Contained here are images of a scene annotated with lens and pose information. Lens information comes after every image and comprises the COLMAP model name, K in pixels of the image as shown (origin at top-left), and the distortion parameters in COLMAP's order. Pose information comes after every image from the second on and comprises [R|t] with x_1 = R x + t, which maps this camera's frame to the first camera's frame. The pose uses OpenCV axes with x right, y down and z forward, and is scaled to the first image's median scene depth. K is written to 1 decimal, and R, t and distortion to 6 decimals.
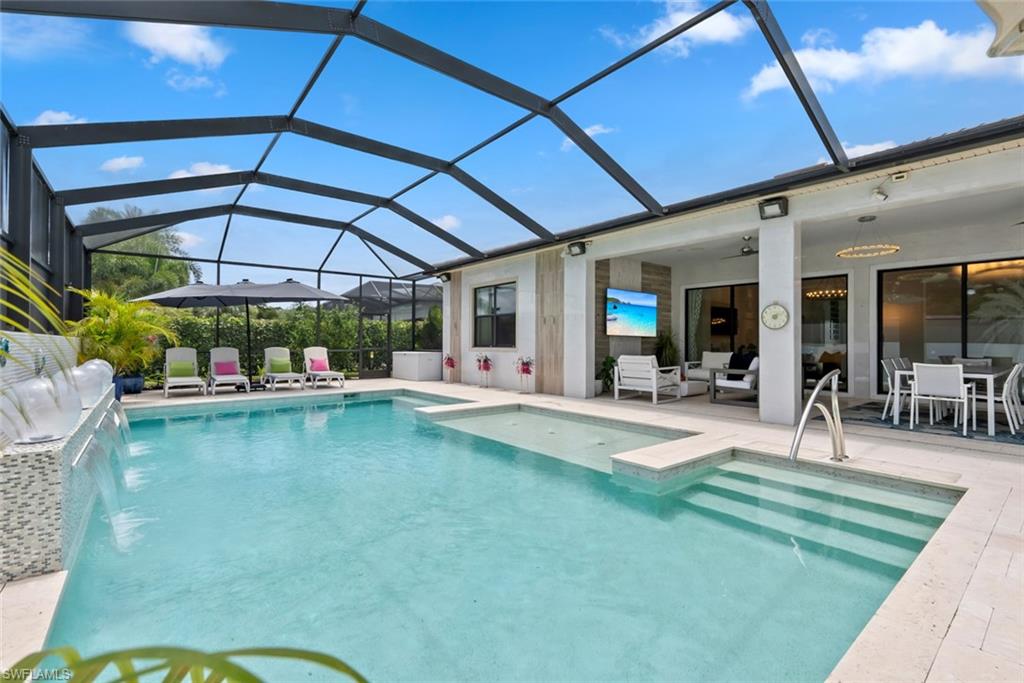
lens RADIAL K [[452.9, 0, 516.3], [0, 452.9, 338.8], [0, 0, 1]] dist [-0.003322, 0.000188]
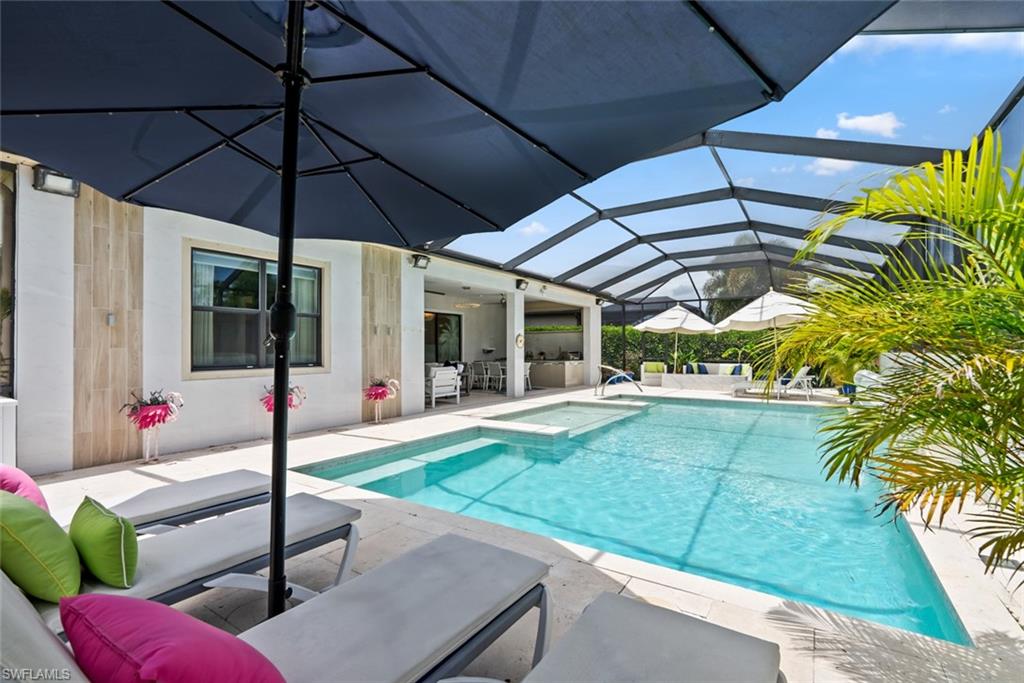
lens RADIAL K [[452.9, 0, 513.2], [0, 452.9, 347.0], [0, 0, 1]] dist [-0.003322, 0.000188]
pose [[-0.302430, 0.015096, 0.953052, -0.800683], [0.008205, 0.999879, -0.013235, 0.002402], [-0.953136, 0.003817, -0.302518, 1.029067]]
